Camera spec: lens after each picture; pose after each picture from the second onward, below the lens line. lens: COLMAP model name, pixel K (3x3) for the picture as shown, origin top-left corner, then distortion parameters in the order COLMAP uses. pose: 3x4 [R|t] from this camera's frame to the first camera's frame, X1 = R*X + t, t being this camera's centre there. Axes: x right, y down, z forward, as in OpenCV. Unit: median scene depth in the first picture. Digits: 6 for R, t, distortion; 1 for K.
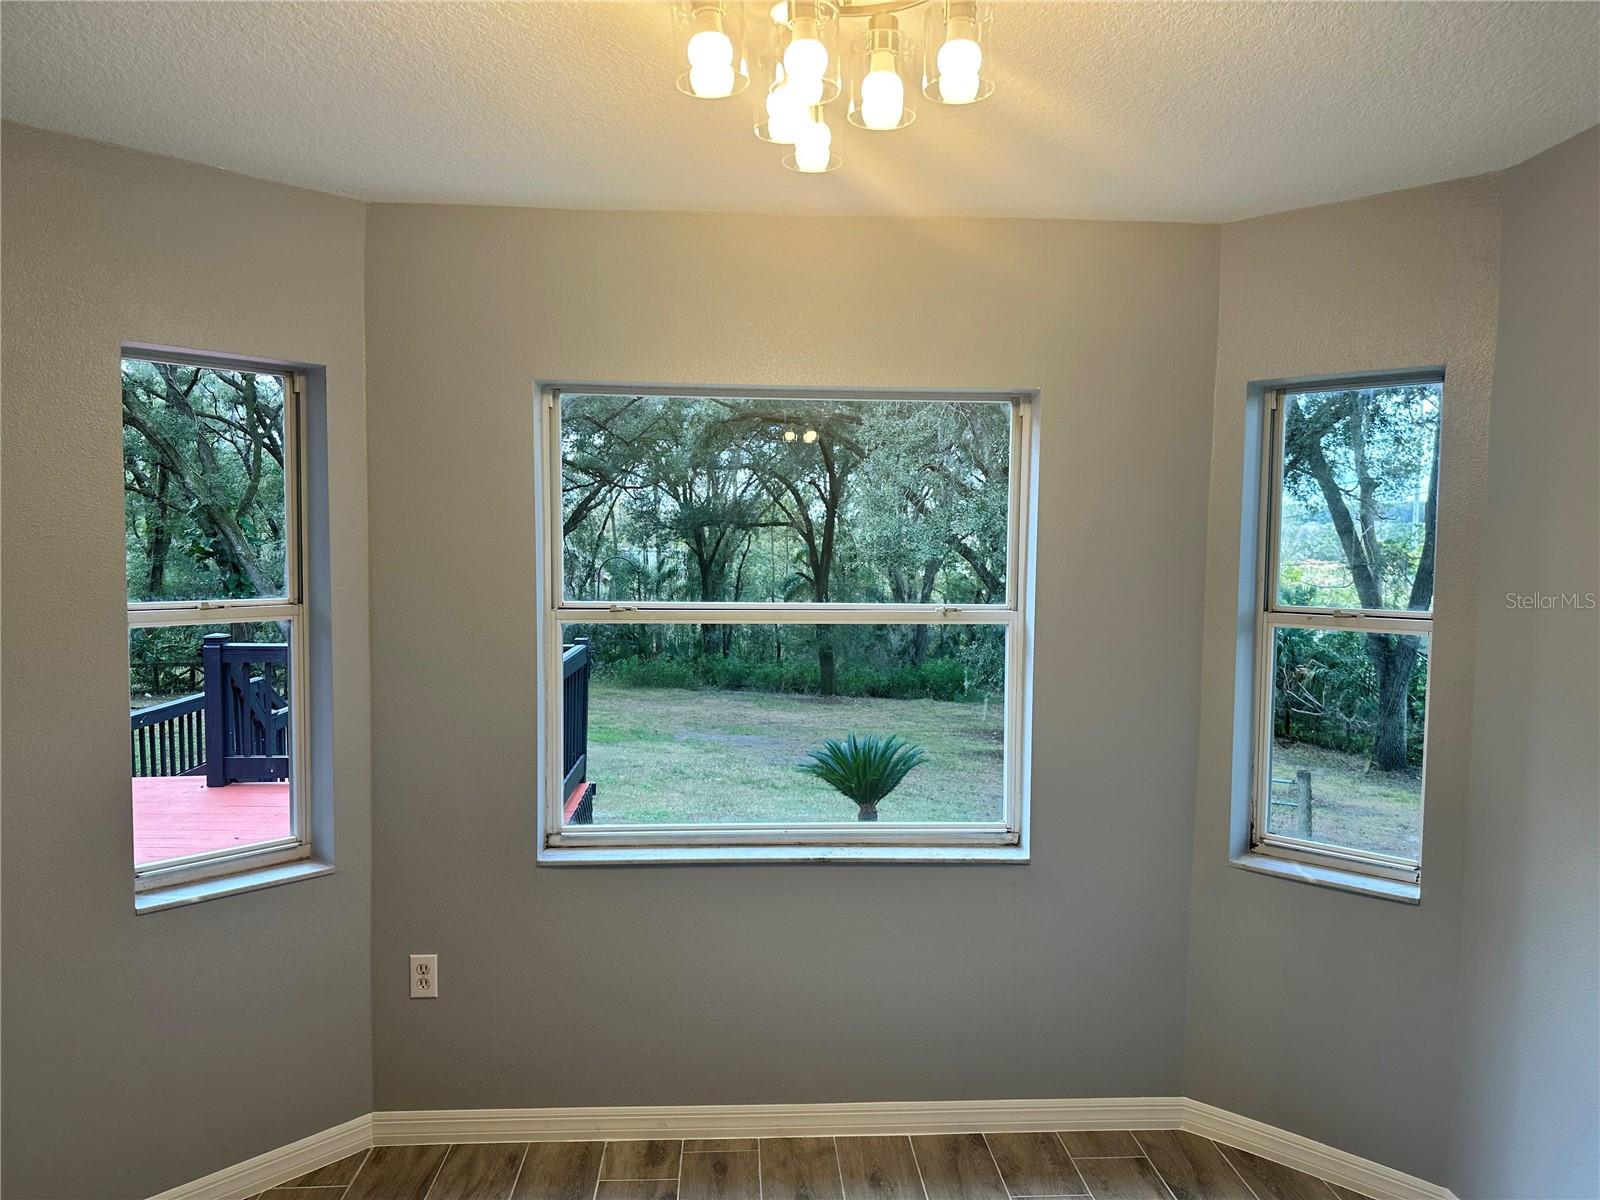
lens RADIAL K [[1113.2, 0, 805.4], [0, 1113.2, 608.9], [0, 0, 1]] dist [0.036366, -0.002410]
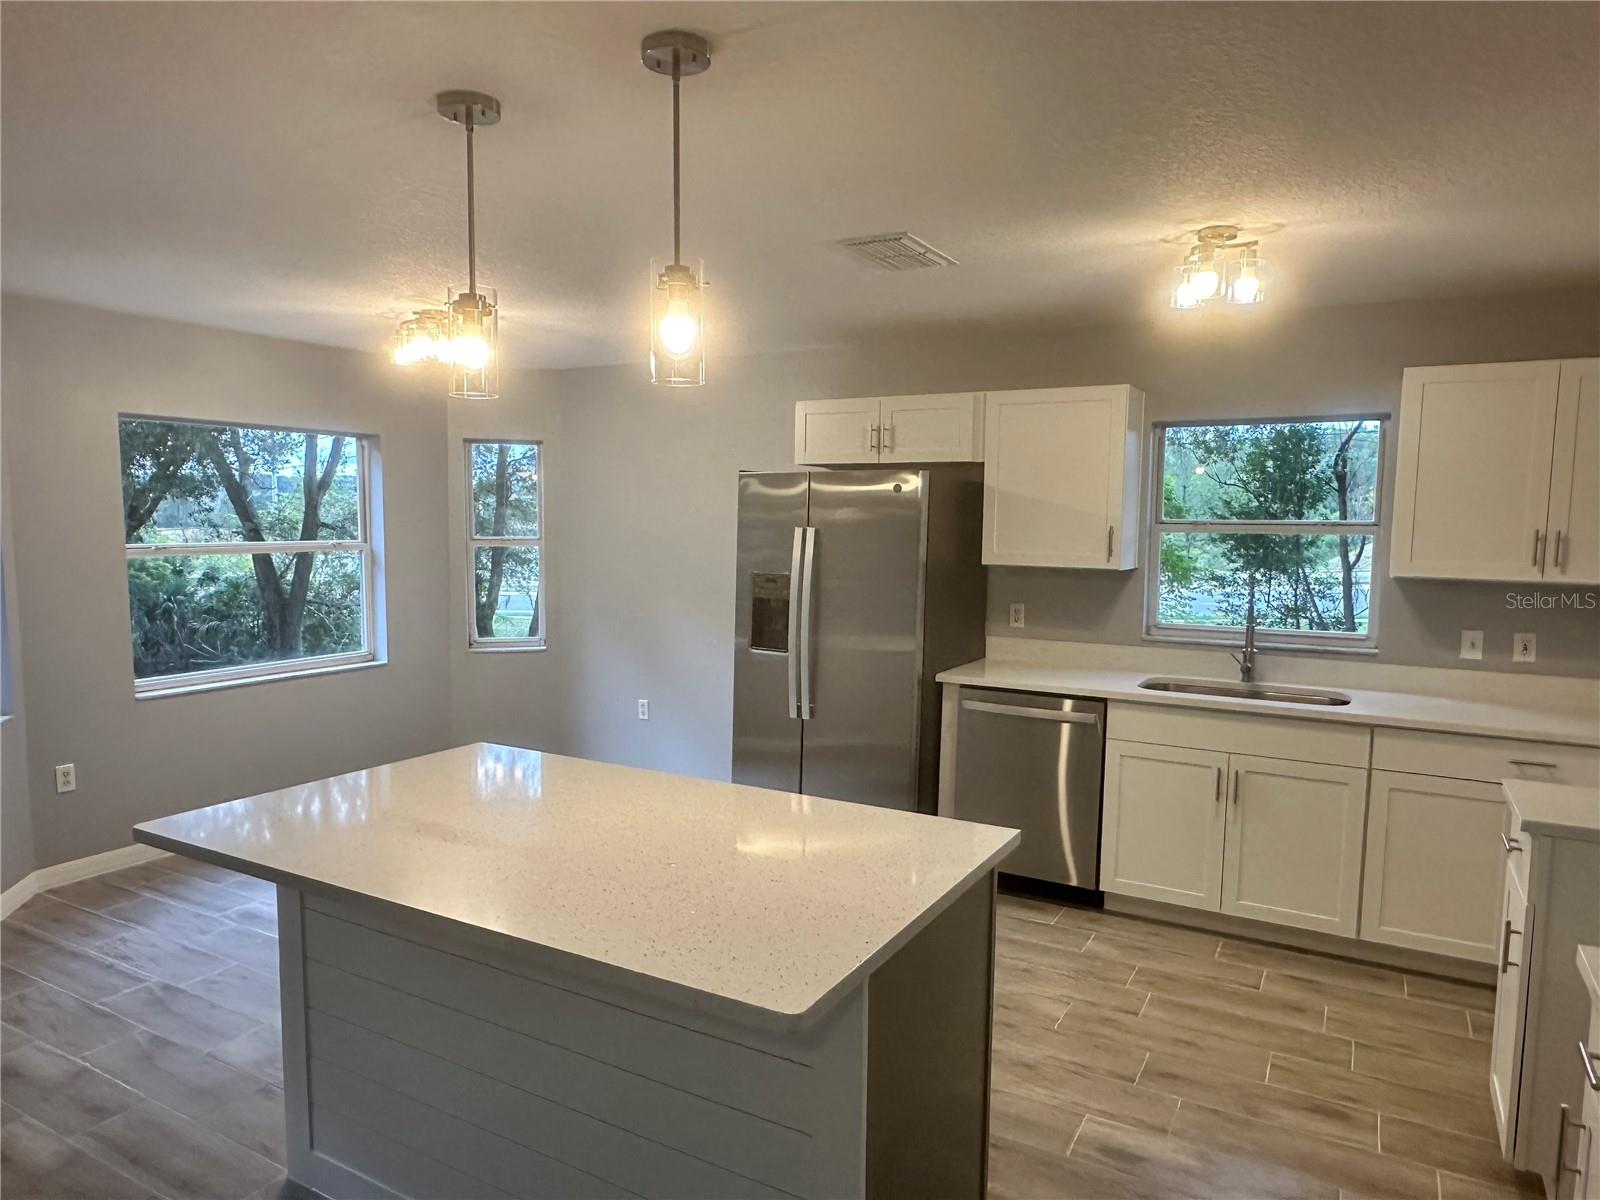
lens RADIAL K [[1031.0, 0, 797.8], [0, 1031.0, 607.9], [0, 0, 1]] dist [0.005750, 0.000982]
pose [[0.543182, -0.078298, 0.835956, -0.986869], [0.048742, 0.996904, 0.061702, 0.043283], [-0.838199, 0.007231, 0.545317, -0.686528]]
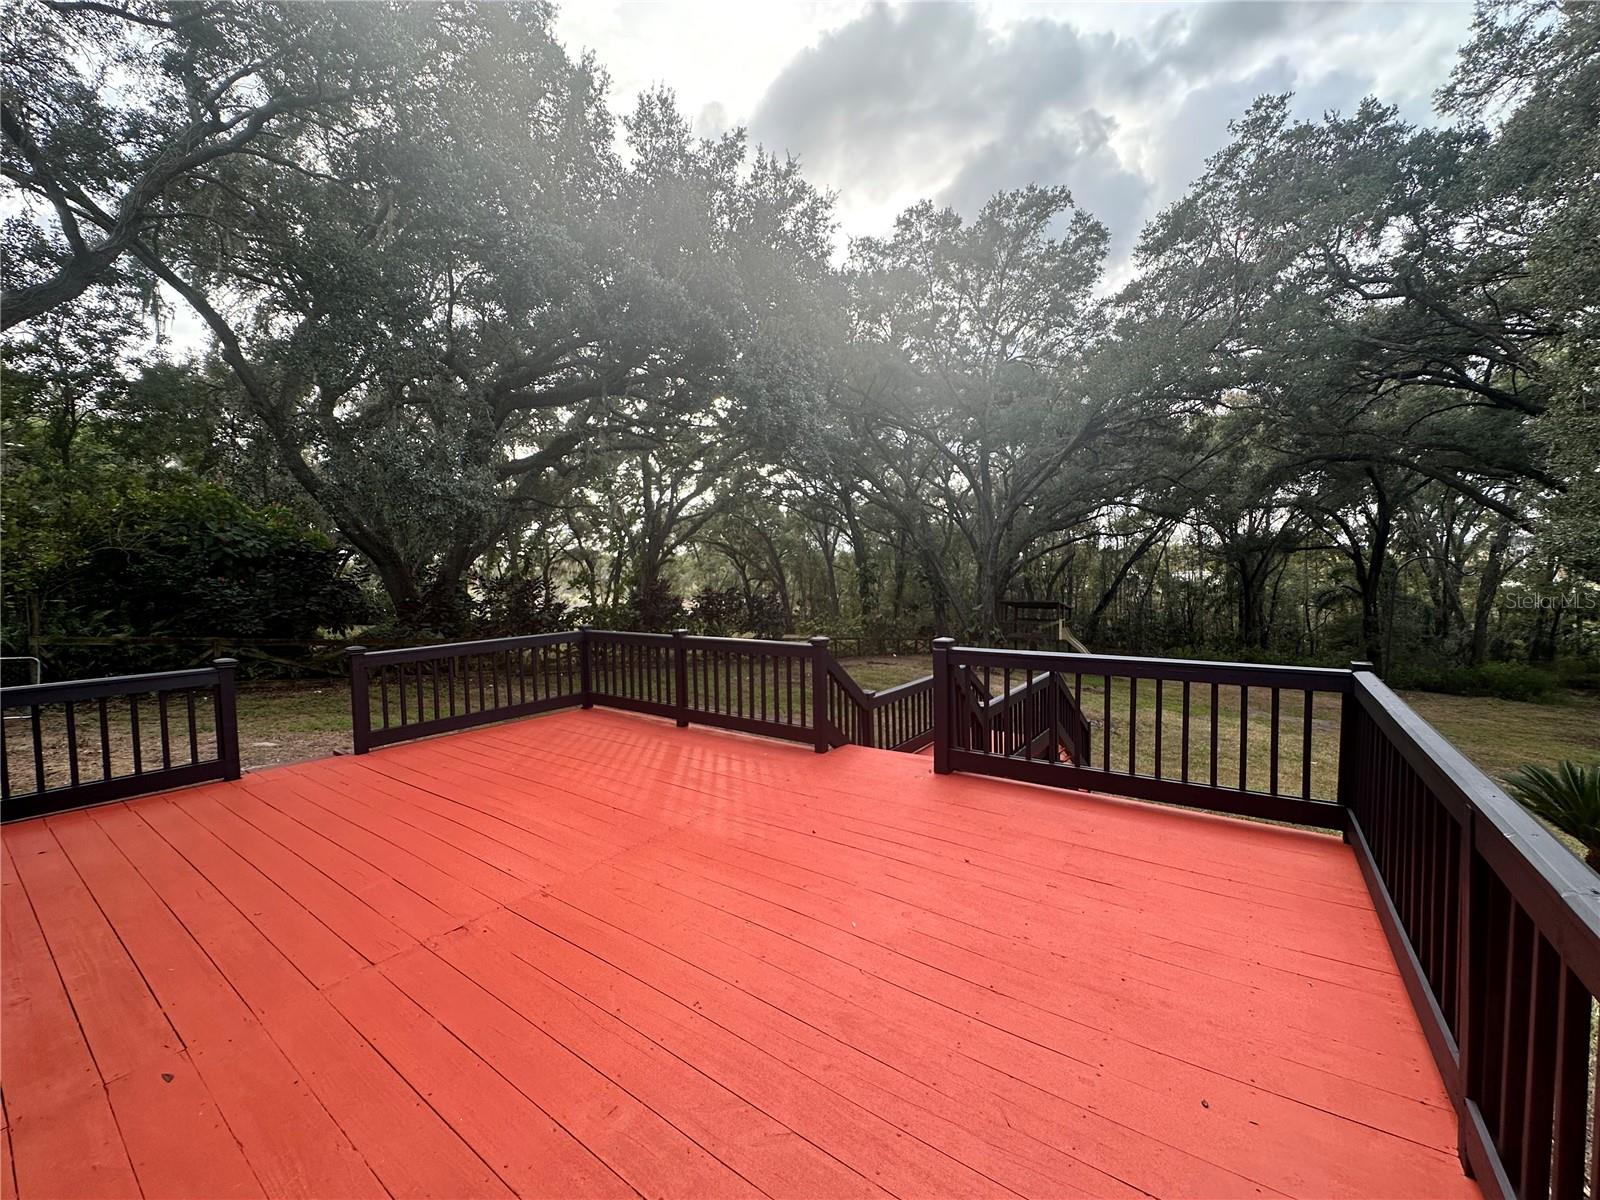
lens RADIAL K [[630.5, 0, 804.1], [0, 630.5, 602.9], [0, 0, 1]] dist [-0.000557, -0.000551]
pose [[0.782396, 0.007855, -0.622732, -0.036917], [-0.014114, 0.999887, -0.005120, -0.001462], [0.622622, 0.012795, 0.782418, 0.063905]]
